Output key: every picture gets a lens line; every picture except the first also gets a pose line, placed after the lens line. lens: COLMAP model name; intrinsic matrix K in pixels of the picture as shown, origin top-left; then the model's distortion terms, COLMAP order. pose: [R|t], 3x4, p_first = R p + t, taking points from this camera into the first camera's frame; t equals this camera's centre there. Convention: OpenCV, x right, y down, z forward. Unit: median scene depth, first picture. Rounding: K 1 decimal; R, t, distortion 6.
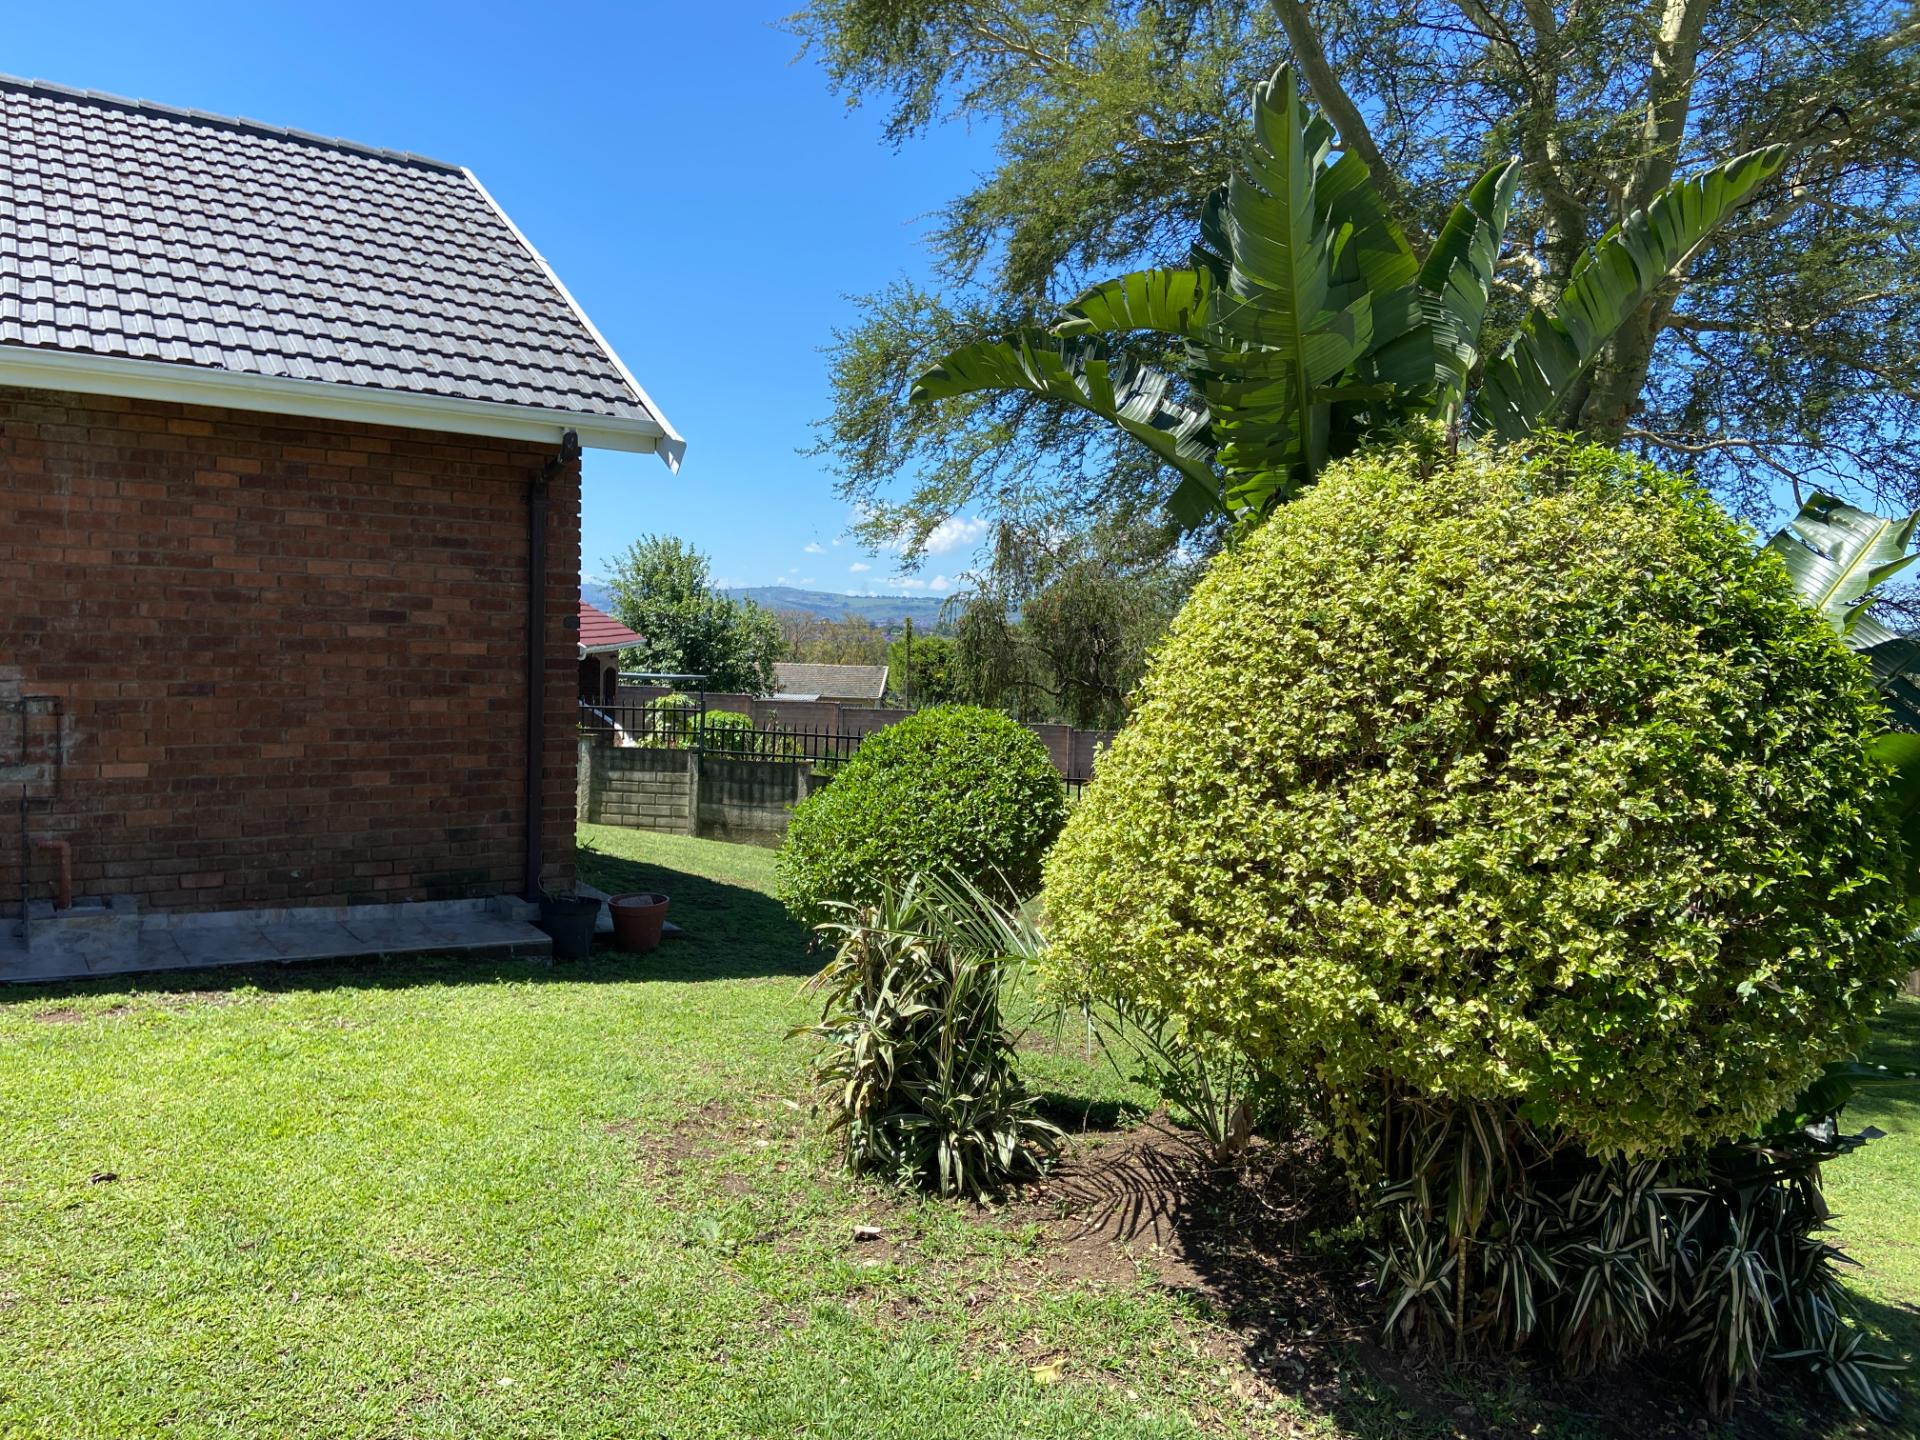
lens RADIAL K [[1430.7, 0, 949.9], [0, 1430.7, 711.9], [0, 0, 1]] dist [0.110109, -0.132559]
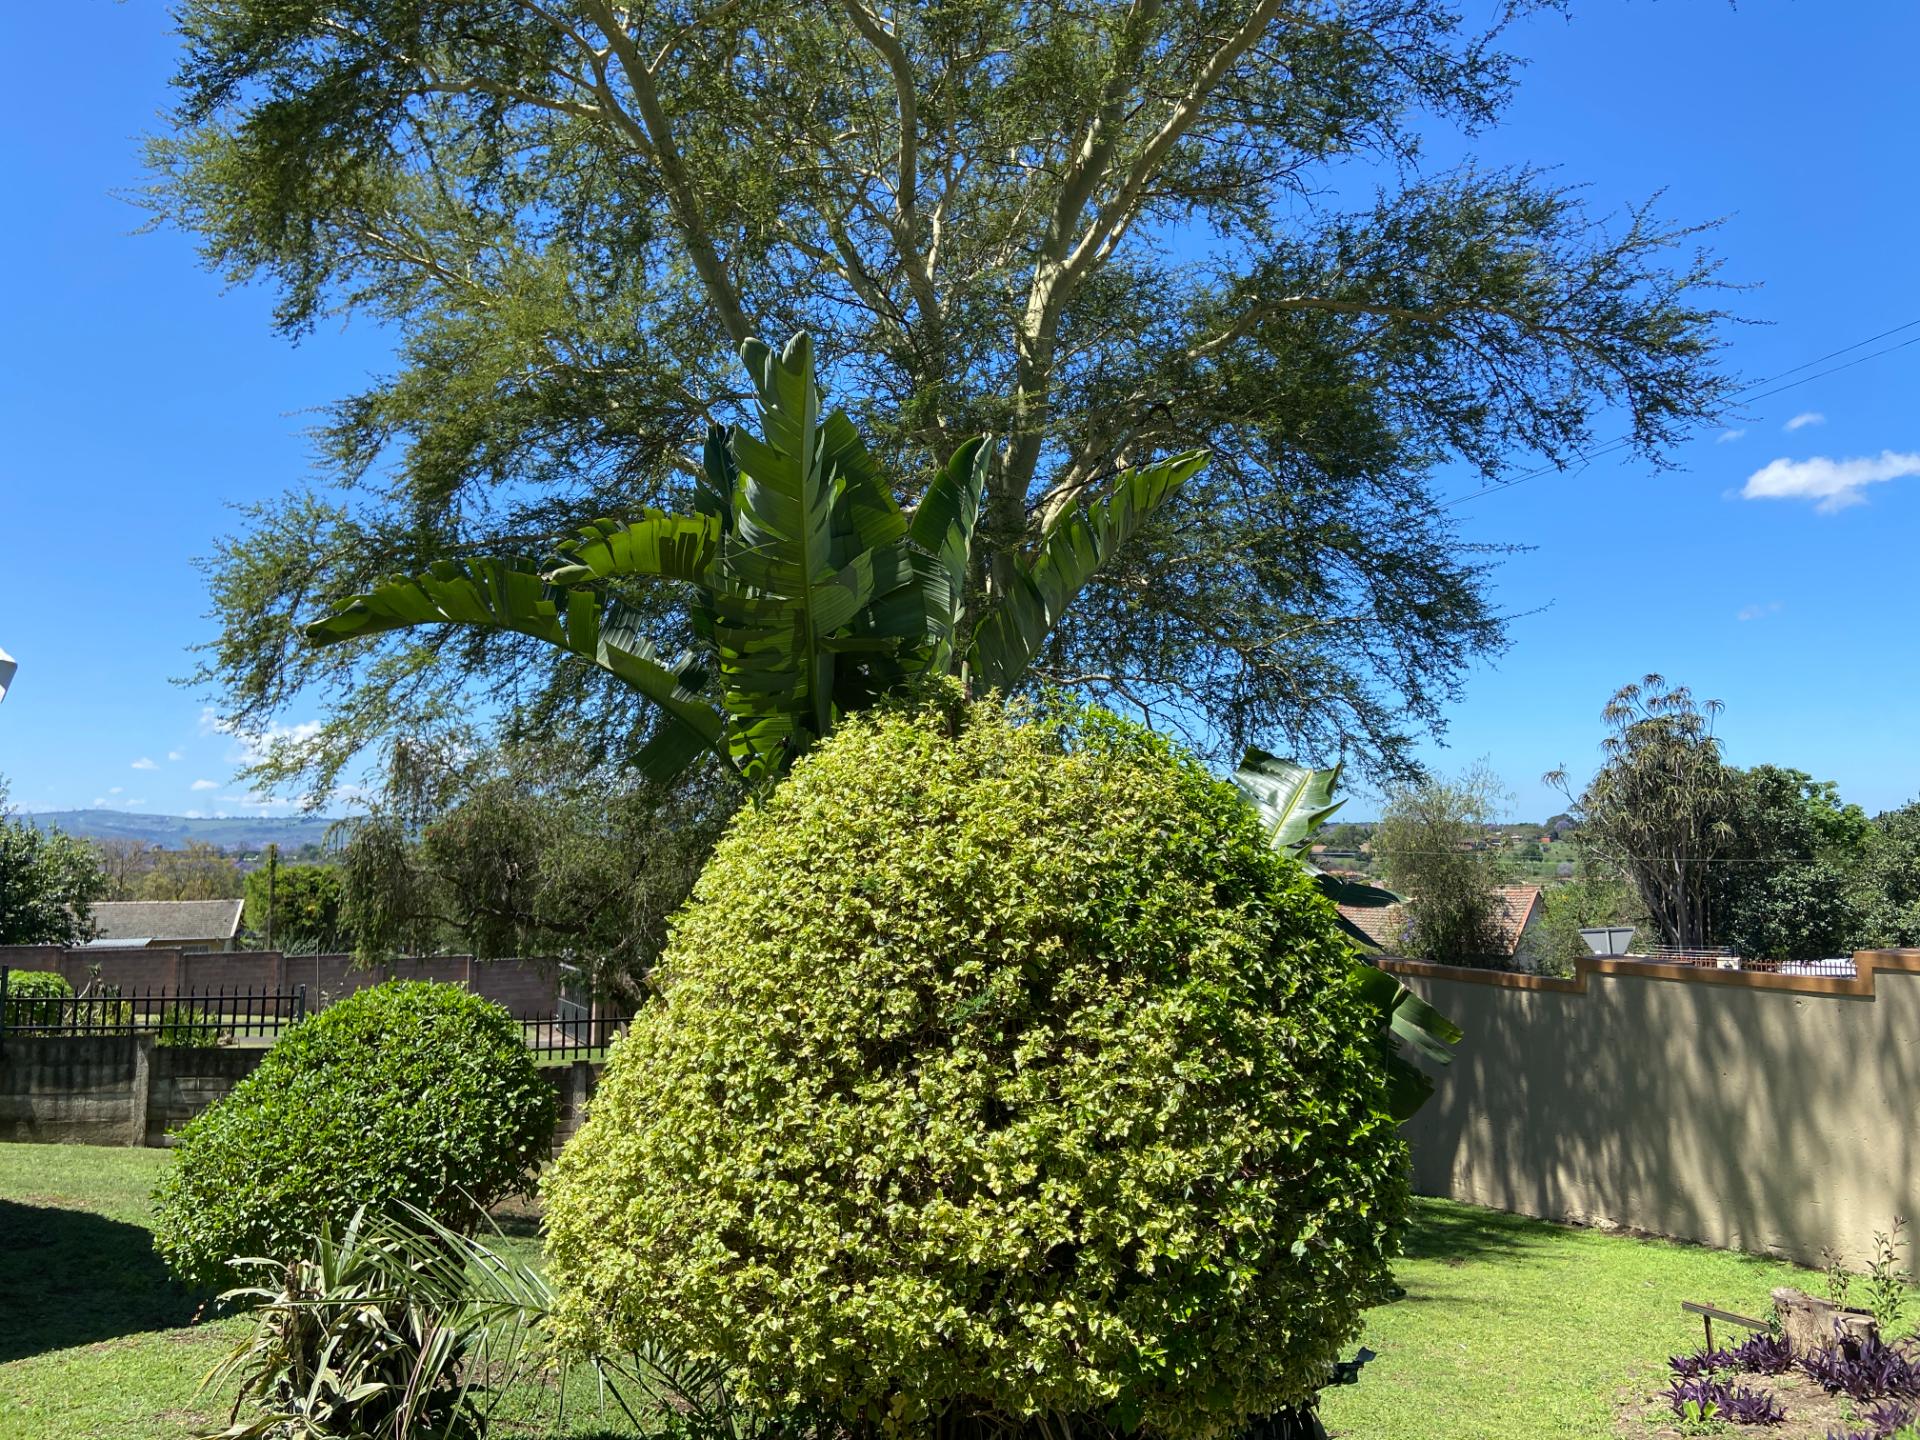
lens RADIAL K [[1430.7, 0, 966.3], [0, 1430.7, 713.2], [0, 0, 1]] dist [0.110109, -0.132559]
pose [[0.913247, 0.006406, 0.407356, -0.067236], [0.052438, 0.989711, -0.133126, -0.047457], [-0.404018, 0.142938, 0.903514, 0.109486]]
